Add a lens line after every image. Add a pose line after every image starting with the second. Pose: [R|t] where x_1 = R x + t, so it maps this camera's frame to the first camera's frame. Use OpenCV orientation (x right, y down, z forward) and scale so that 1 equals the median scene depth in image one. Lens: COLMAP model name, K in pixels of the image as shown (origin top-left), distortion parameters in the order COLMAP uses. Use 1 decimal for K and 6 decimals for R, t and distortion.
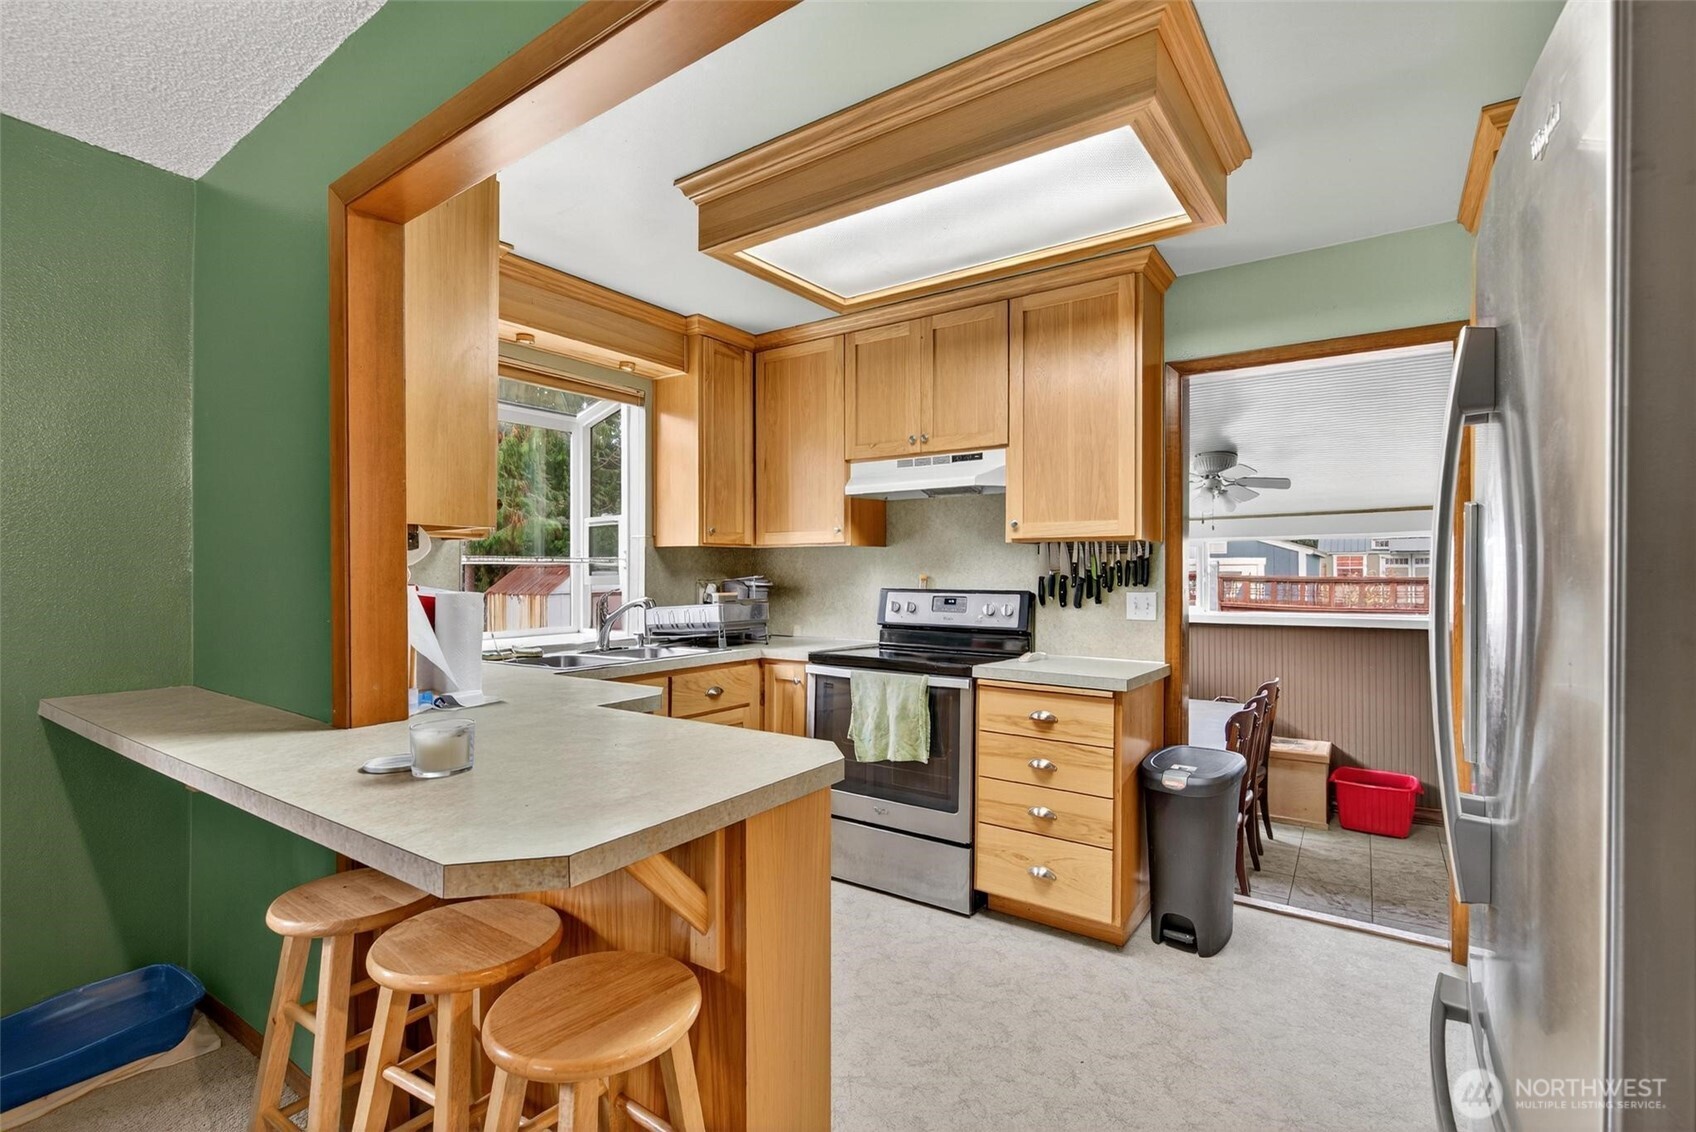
lens RADIAL K [[765.6, 0, 846.6], [0, 765.6, 574.5], [0, 0, 1]] dist [0.002027, -0.000498]
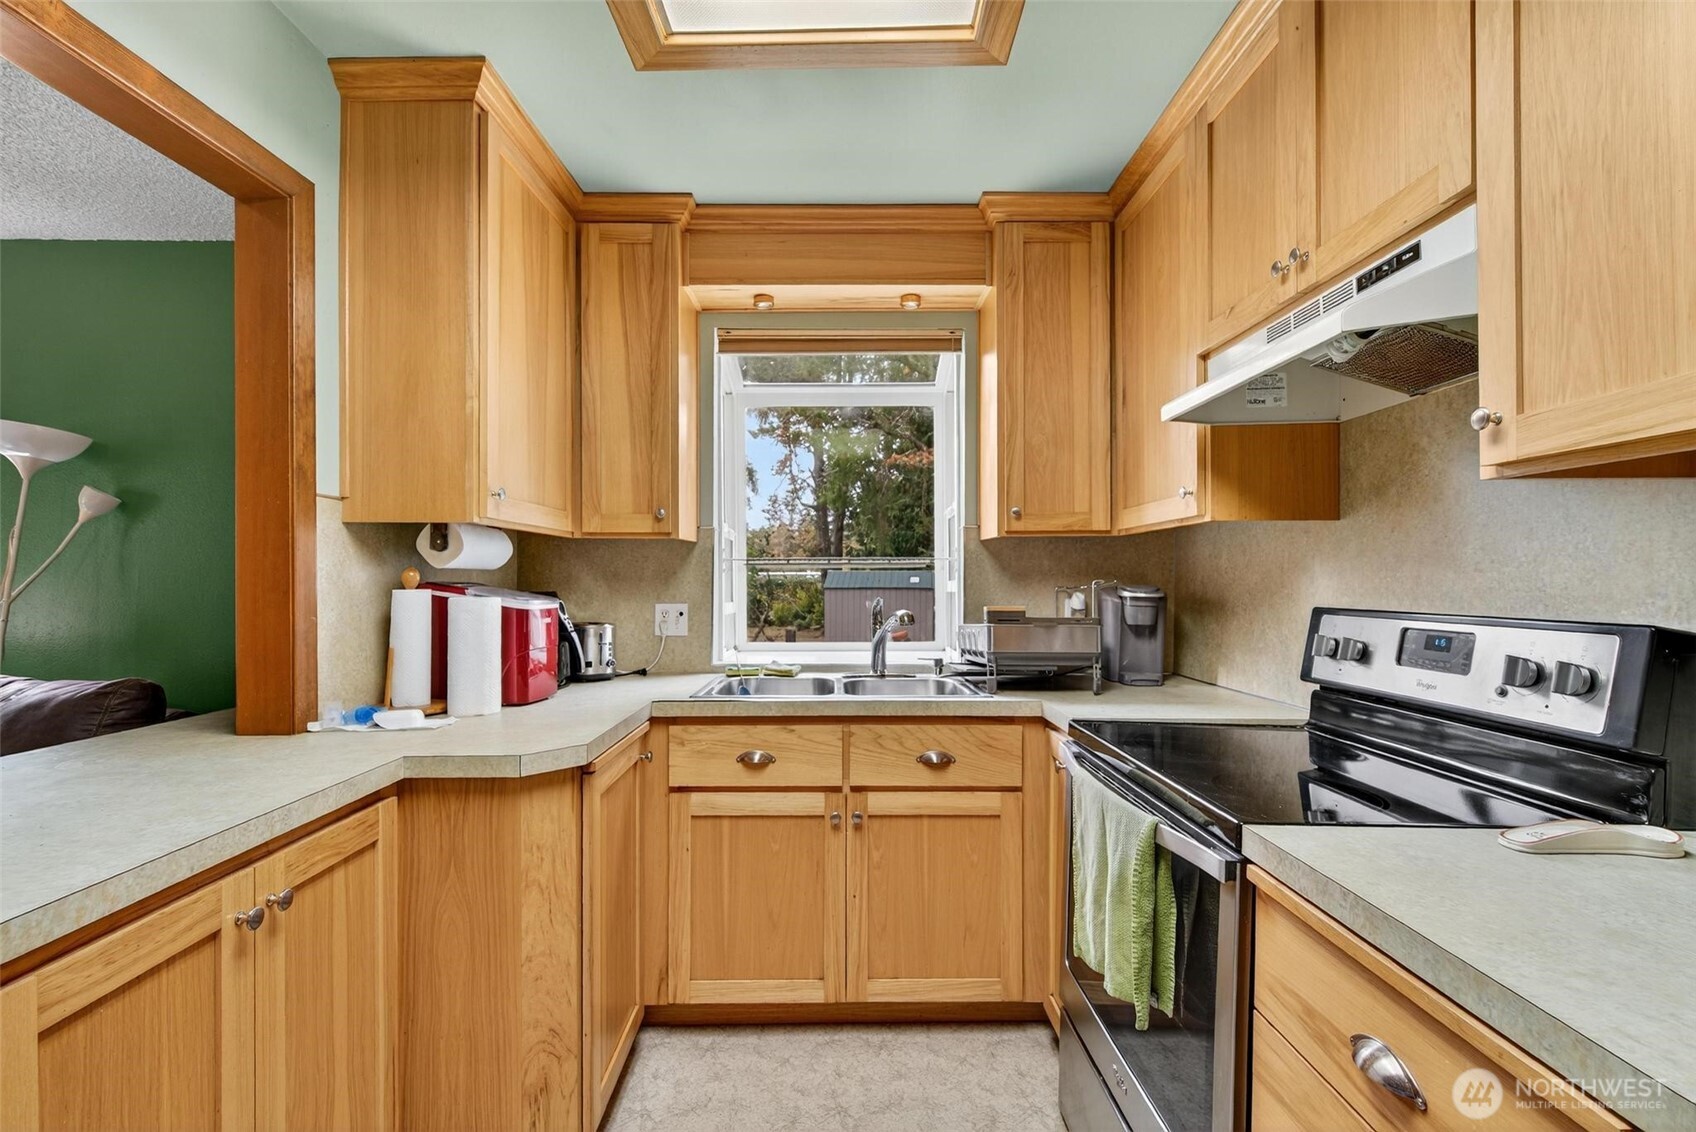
lens RADIAL K [[765.6, 0, 846.6], [0, 765.6, 574.5], [0, 0, 1]] dist [0.002027, -0.000498]
pose [[0.585165, -0.006248, -0.810890, 0.312797], [-0.000734, 0.999966, -0.008234, 0.002311], [0.810914, 0.005414, 0.585141, 0.569546]]
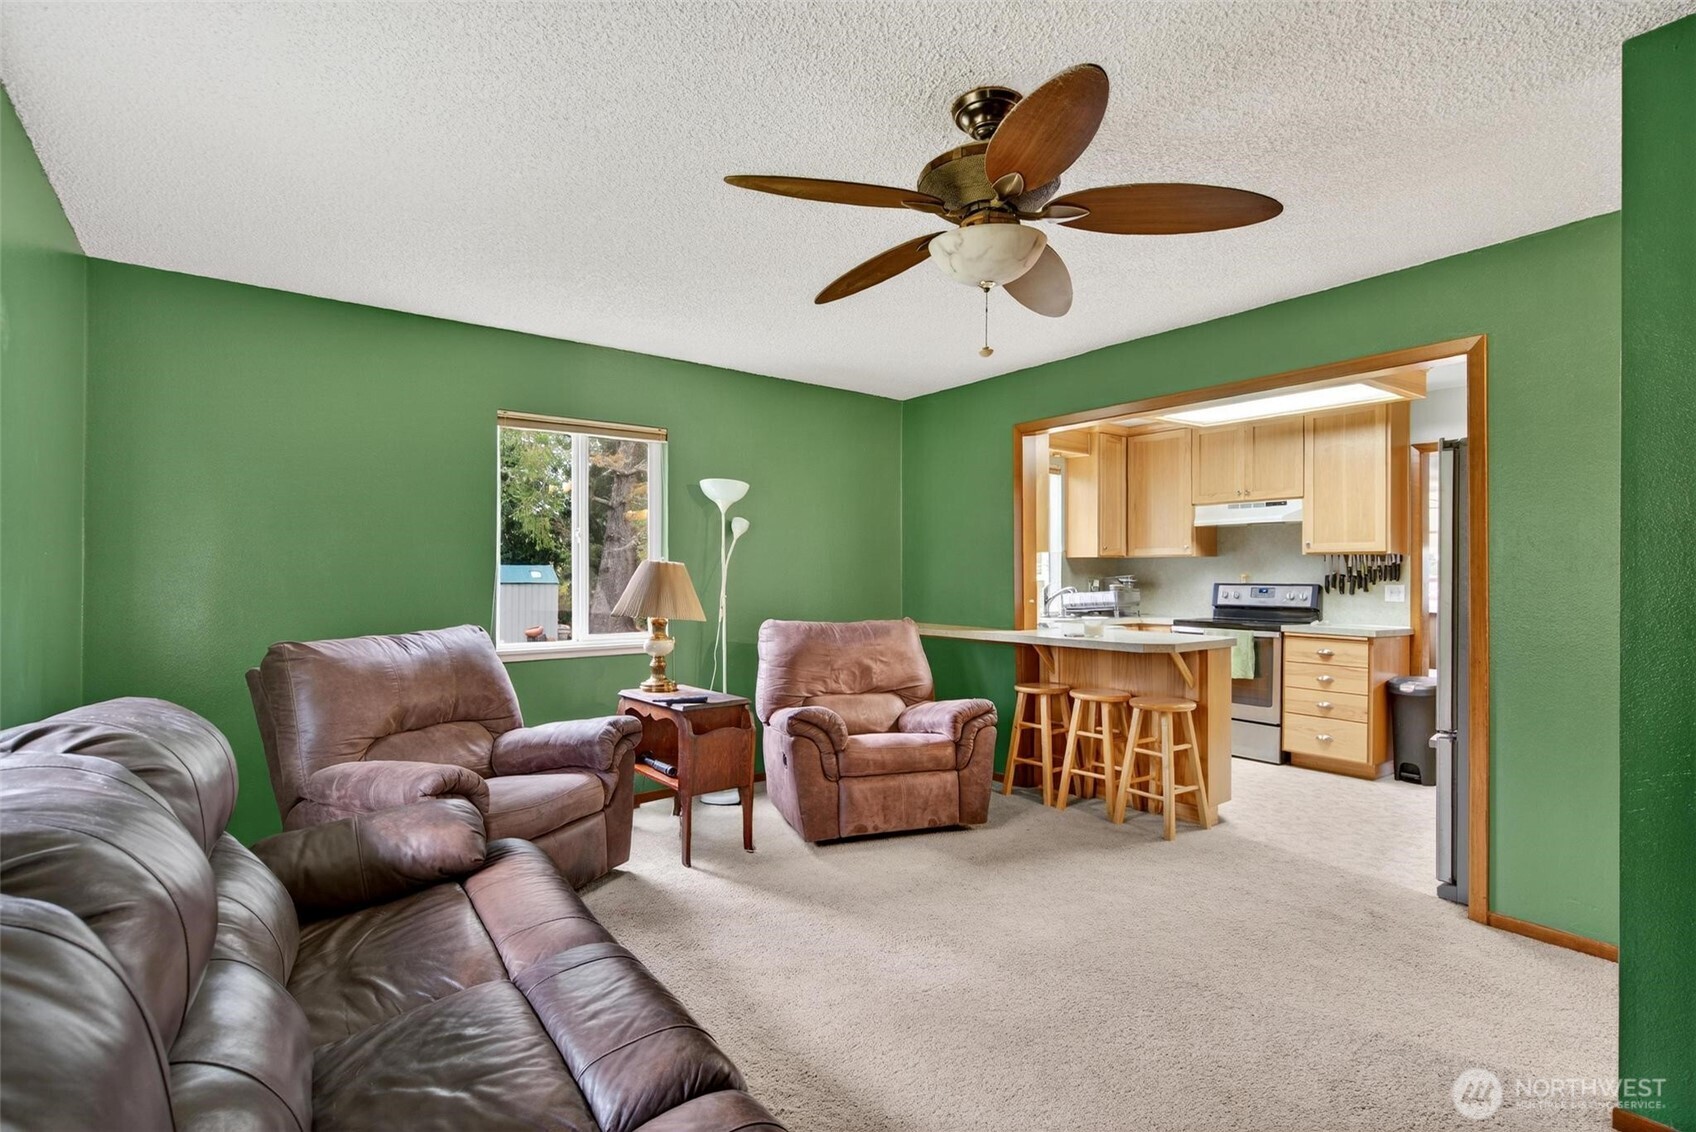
lens RADIAL K [[811.7, 0, 849.0], [0, 811.7, 575.9], [0, 0, 1]] dist [0.000523, 0.000099]
pose [[0.953416, 0.000682, -0.301659, -0.201281], [-0.001649, 0.999994, -0.002949, 0.011337], [0.301655, 0.003309, 0.953411, -0.991035]]
